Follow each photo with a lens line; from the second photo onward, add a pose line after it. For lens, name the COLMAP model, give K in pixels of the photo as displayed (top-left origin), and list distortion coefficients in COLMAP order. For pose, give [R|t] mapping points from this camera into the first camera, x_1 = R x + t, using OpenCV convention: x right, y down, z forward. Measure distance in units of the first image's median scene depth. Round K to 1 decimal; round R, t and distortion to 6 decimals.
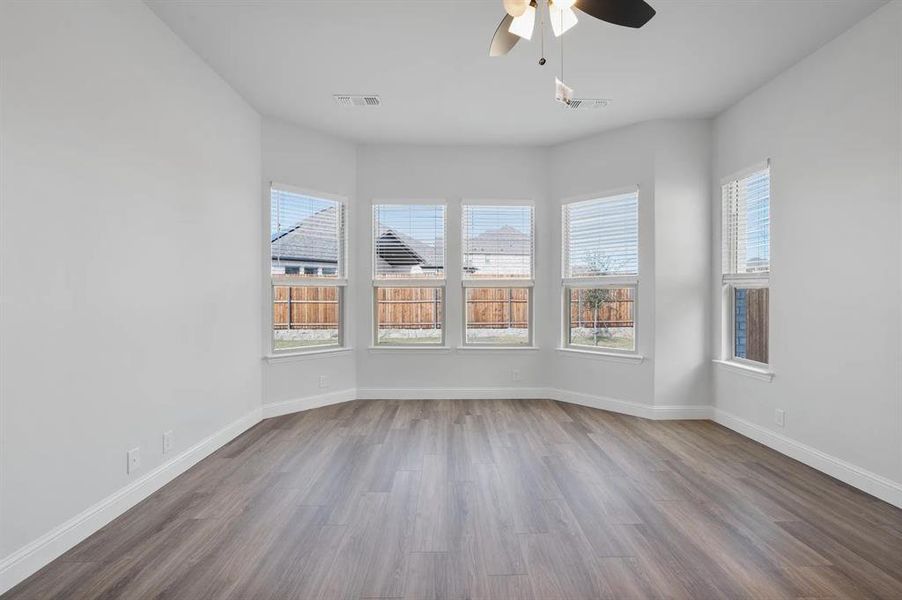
lens RADIAL K [[398.2, 0, 455.4], [0, 398.2, 300.8], [0, 0, 1]] dist [0.000267, 0.000046]
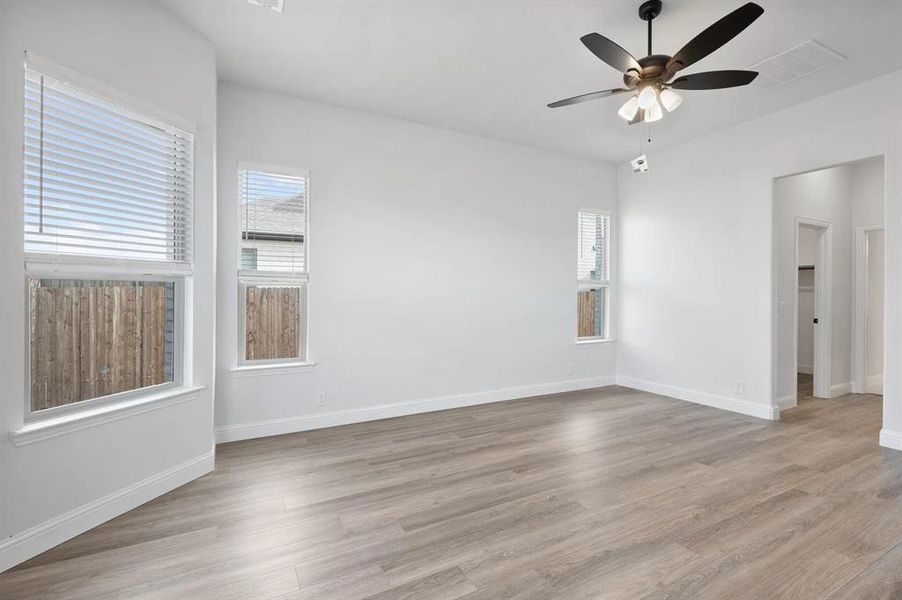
lens RADIAL K [[398.2, 0, 455.4], [0, 398.2, 300.8], [0, 0, 1]] dist [0.000267, 0.000046]
pose [[-0.458984, -0.010372, 0.888384, -0.442022], [0.001776, 0.999919, 0.012591, -0.010945], [-0.888443, 0.007357, -0.458929, 1.292778]]
